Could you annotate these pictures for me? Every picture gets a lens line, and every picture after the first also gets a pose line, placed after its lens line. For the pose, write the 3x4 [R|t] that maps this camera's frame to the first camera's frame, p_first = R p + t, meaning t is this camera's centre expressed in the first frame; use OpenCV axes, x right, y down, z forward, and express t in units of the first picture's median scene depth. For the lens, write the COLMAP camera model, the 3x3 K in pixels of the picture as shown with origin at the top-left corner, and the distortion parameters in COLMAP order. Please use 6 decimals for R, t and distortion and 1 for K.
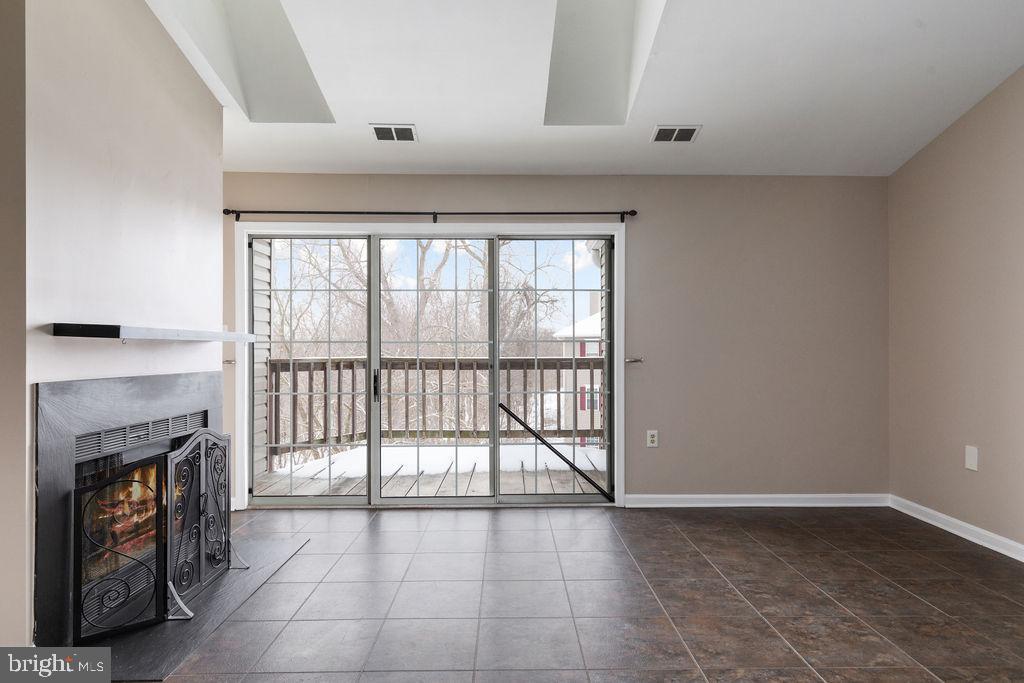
lens RADIAL K [[580.6, 0, 512.1], [0, 580.6, 347.6], [0, 0, 1]] dist [0.005206, 0.000694]
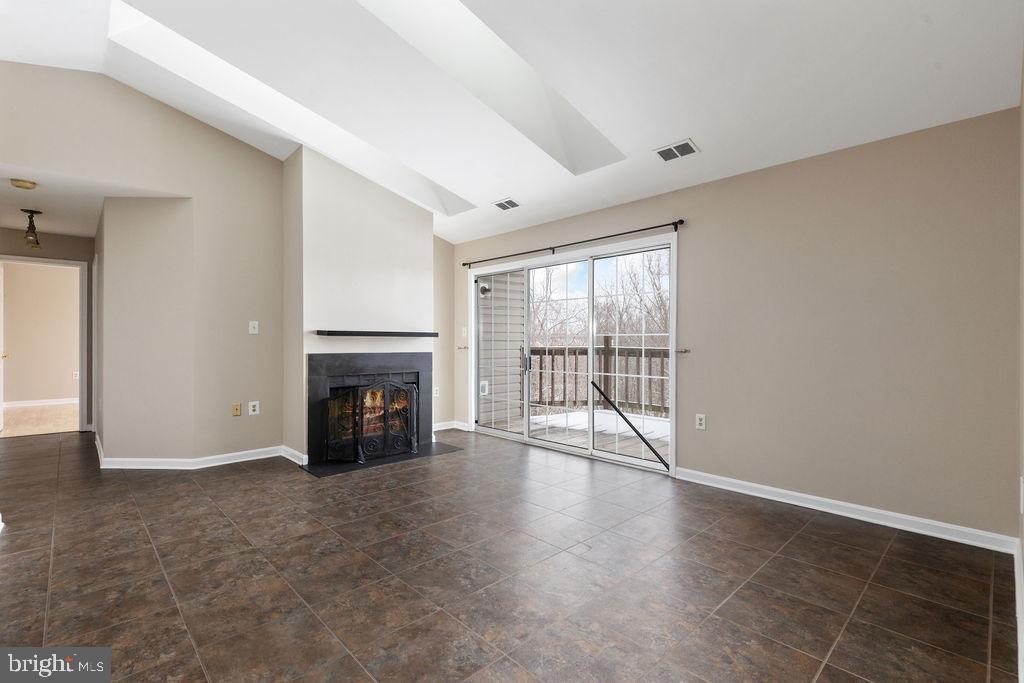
lens RADIAL K [[461.7, 0, 512.5], [0, 461.7, 341.7], [0, 0, 1]] dist [0.004760, 0.000596]
pose [[0.681948, 0.001264, -0.731399, 0.643600], [0.000283, 0.999998, 0.001992, 0.002095], [0.731401, -0.001566, 0.681946, 0.135238]]
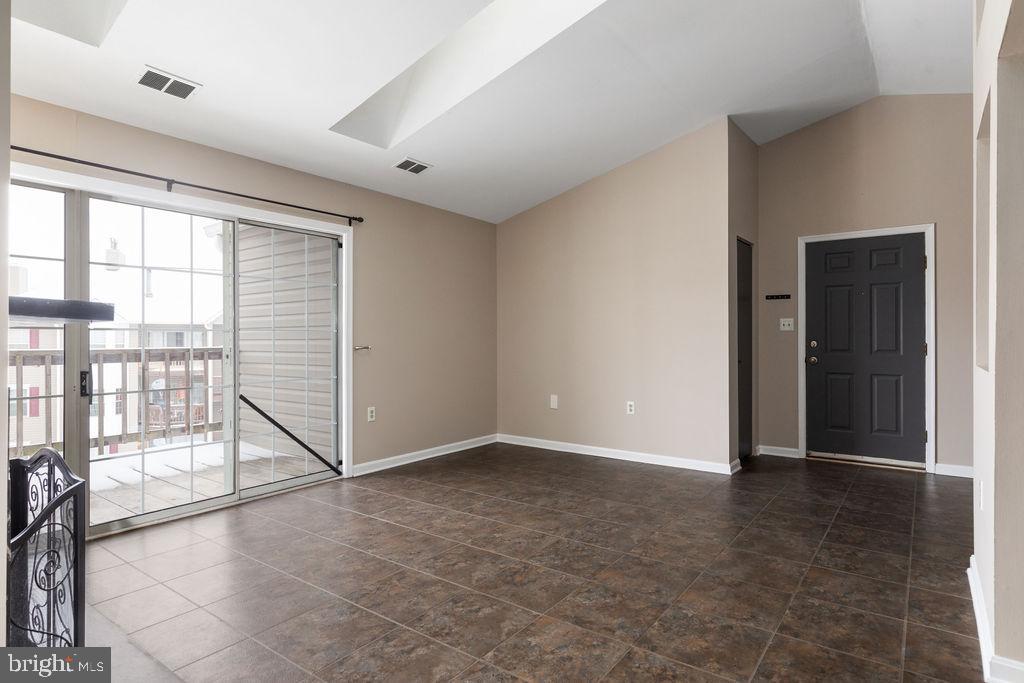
lens RADIAL K [[555.3, 0, 514.0], [0, 555.3, 336.4], [0, 0, 1]] dist [0.003820, -0.000676]
pose [[0.606029, 0.003696, 0.795434, -0.479597], [-0.001405, 0.999993, -0.003576, 0.003204], [-0.795441, 0.001050, 0.606030, 0.089111]]
